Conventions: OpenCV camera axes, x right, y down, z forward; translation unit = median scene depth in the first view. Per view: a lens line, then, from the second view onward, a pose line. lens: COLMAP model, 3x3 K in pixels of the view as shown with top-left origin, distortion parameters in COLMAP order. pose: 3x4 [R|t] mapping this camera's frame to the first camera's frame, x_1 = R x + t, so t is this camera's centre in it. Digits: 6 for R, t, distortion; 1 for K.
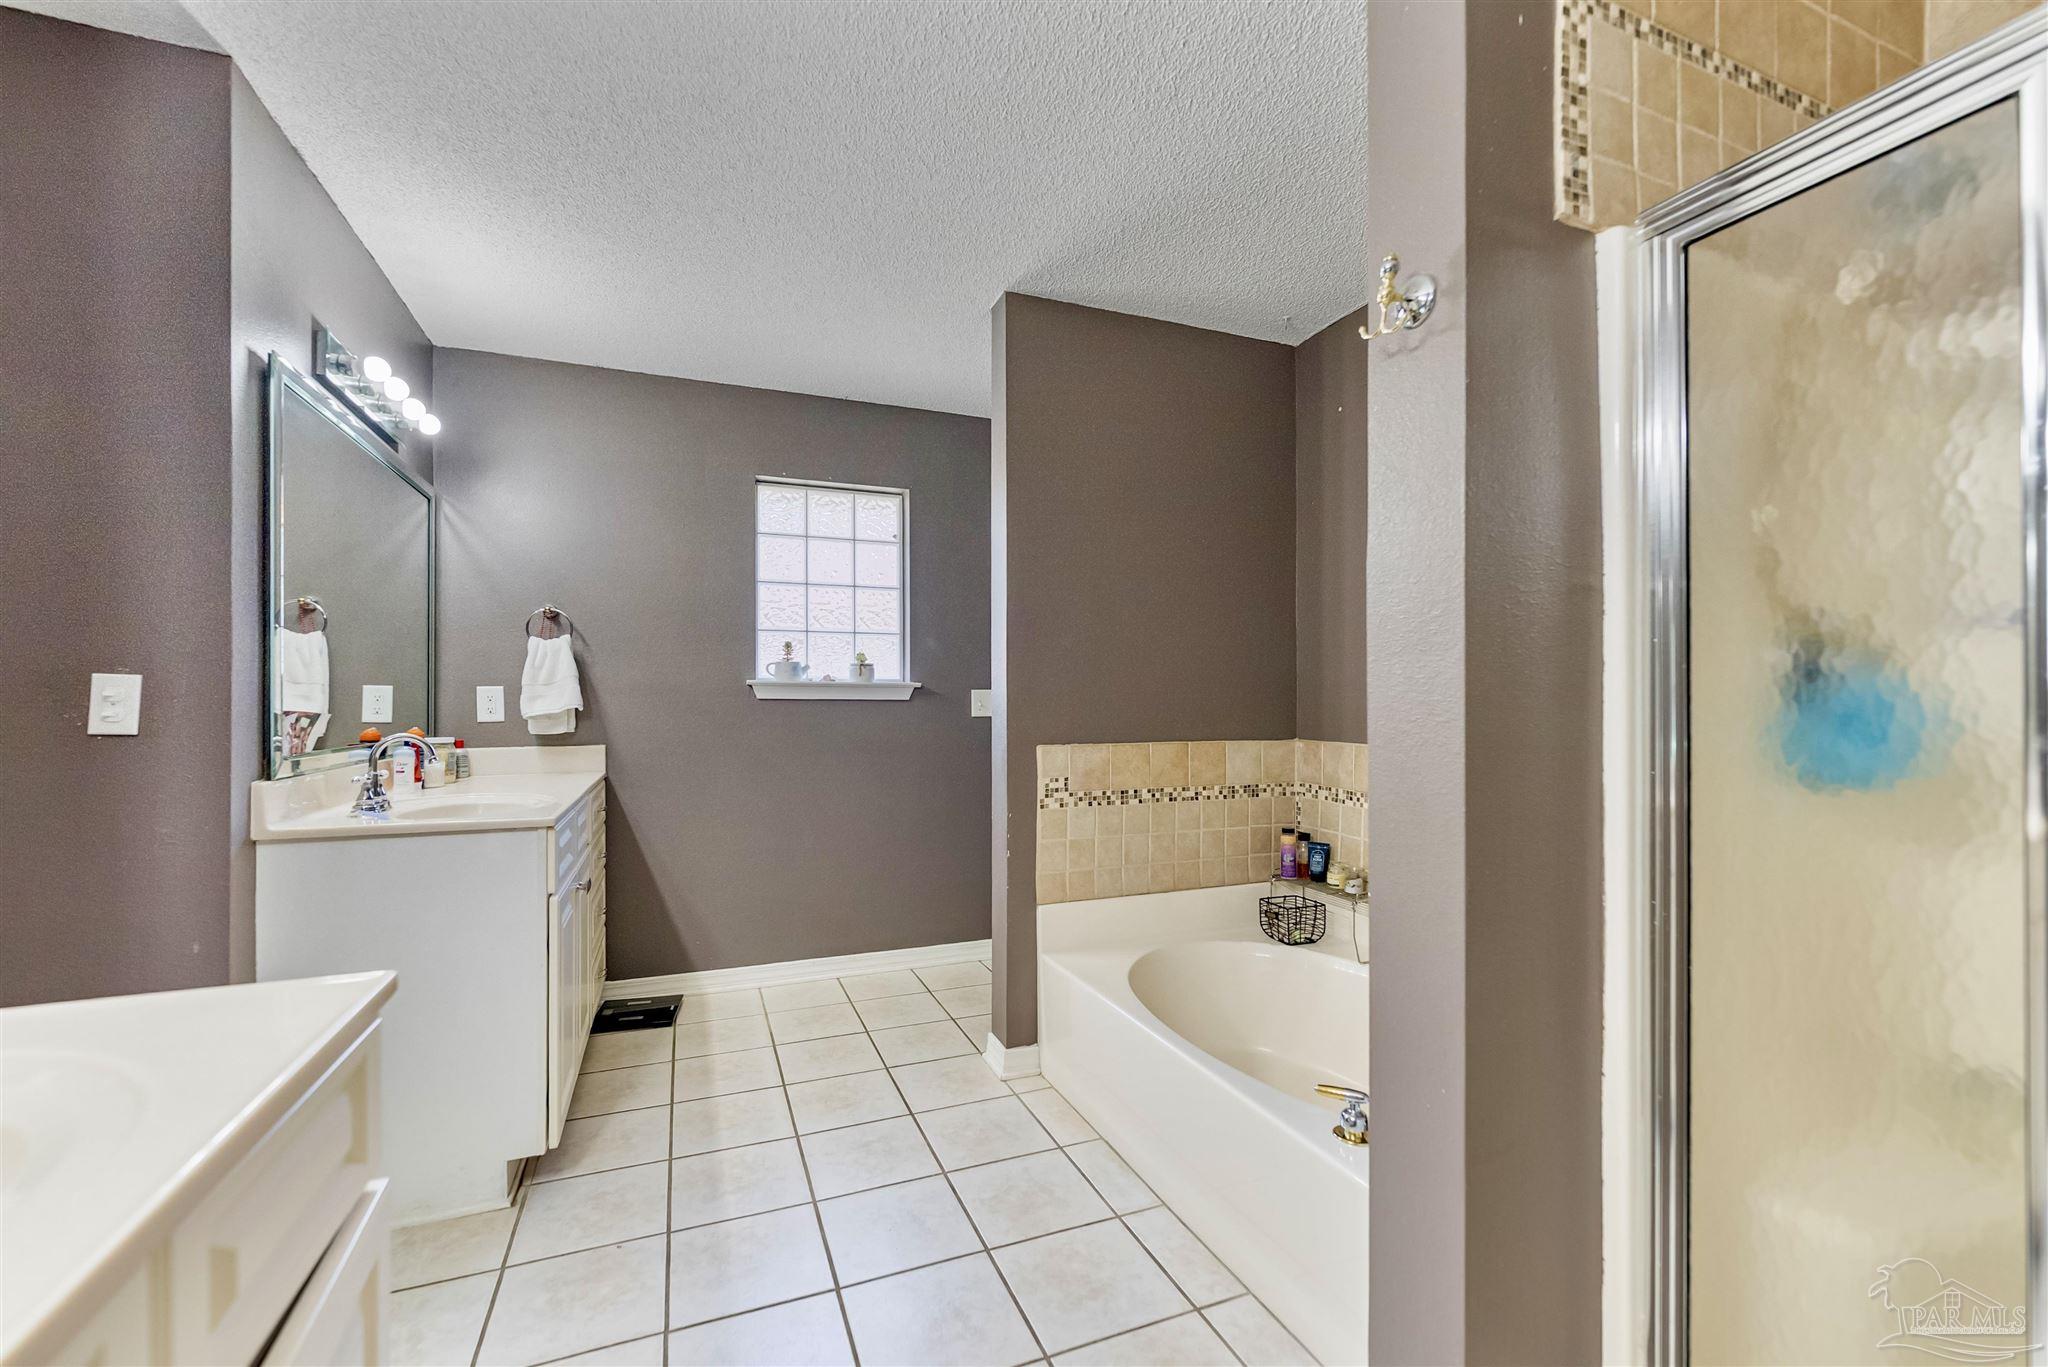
lens RADIAL K [[829.8, 0, 1021.7], [0, 829.8, 701.6], [0, 0, 1]] dist [0.001665, 0.000086]
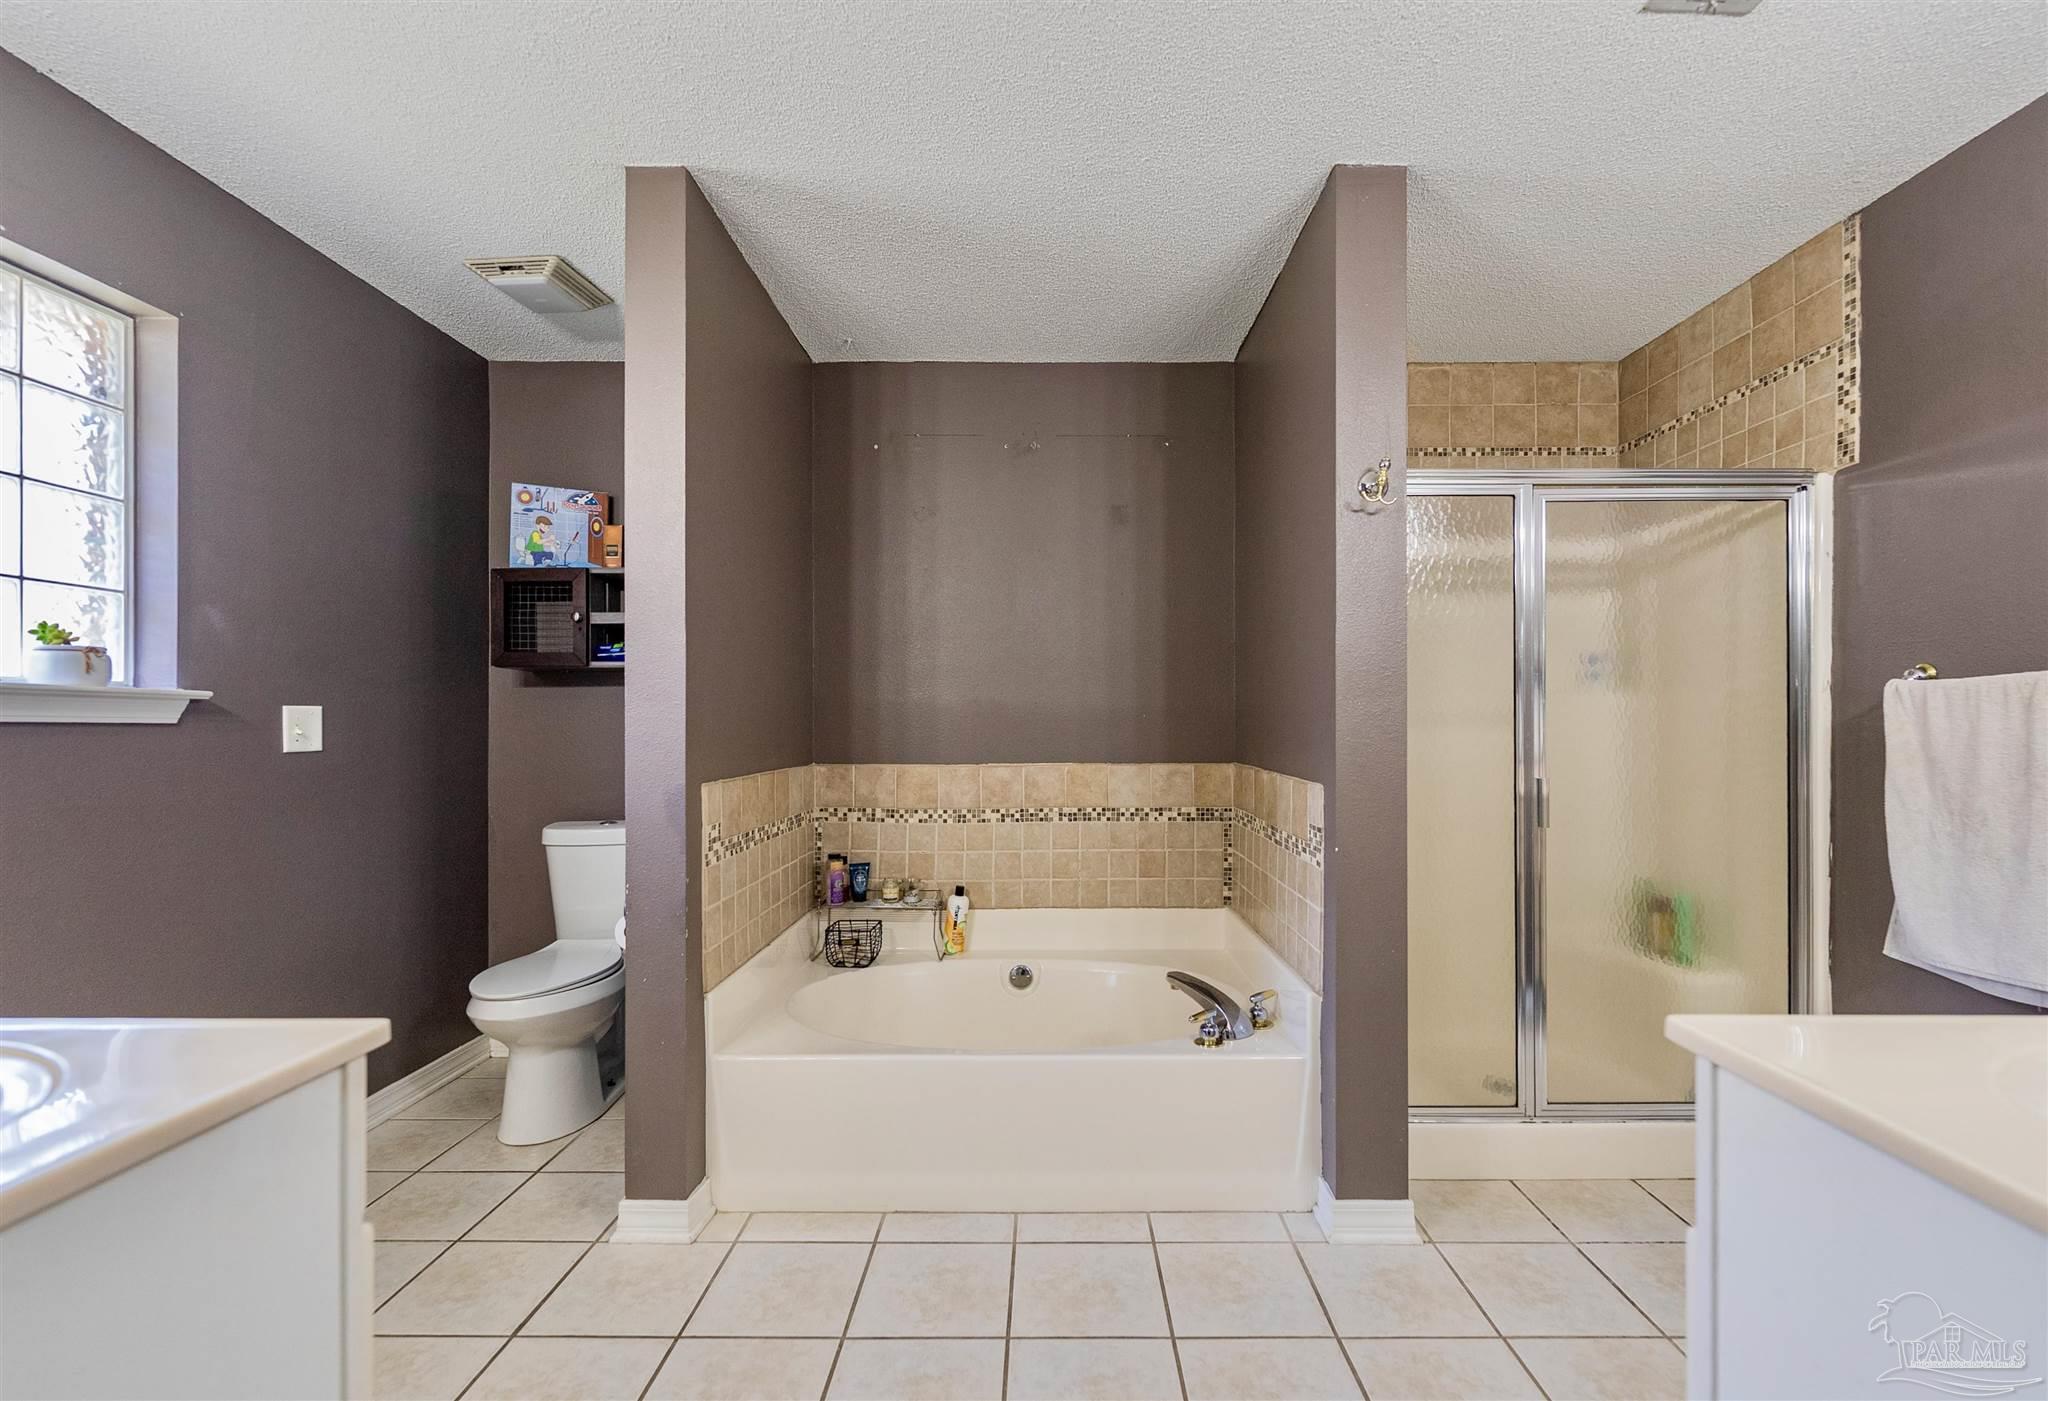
lens RADIAL K [[888.6, 0, 1032.6], [0, 888.6, 723.8], [0, 0, 1]] dist [-0.000782, -0.000040]
pose [[0.381235, 0.001416, 0.924477, -0.573635], [-0.000241, 0.999999, -0.001432, -0.000853], [-0.924478, 0.000323, 0.381235, 0.381073]]
